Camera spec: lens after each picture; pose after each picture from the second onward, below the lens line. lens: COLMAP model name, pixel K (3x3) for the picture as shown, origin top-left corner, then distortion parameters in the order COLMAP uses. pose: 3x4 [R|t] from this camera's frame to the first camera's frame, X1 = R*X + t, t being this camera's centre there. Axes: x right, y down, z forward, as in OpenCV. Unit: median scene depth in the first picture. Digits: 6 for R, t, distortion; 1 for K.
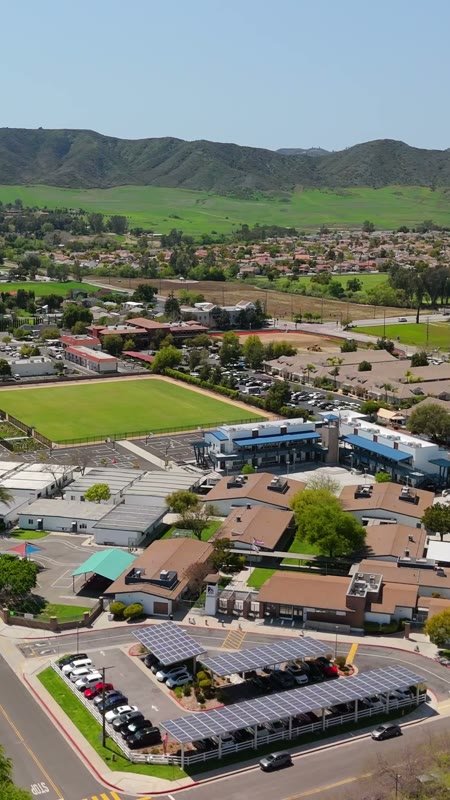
lens RADIAL K [[1053.8, 0, 225.0], [0, 1053.8, 400.0], [0, 0, 1]] dist [0.100040, -0.074760]
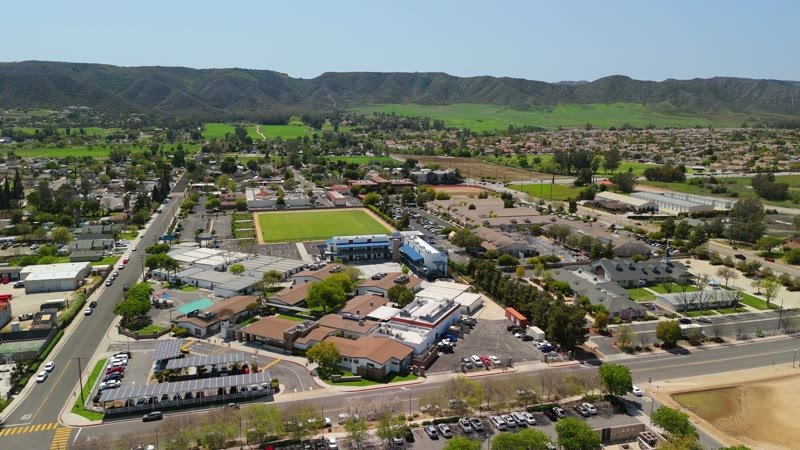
lens RADIAL K [[594.1, 0, 400.1], [0, 594.1, 221.3], [0, 0, 1]] dist [0.082510, -0.090601]
pose [[0.976028, 0.040954, -0.213757, 0.128902], [-0.041949, 0.999120, -0.000119, -0.002149], [0.213564, 0.009083, 0.976887, 0.015868]]
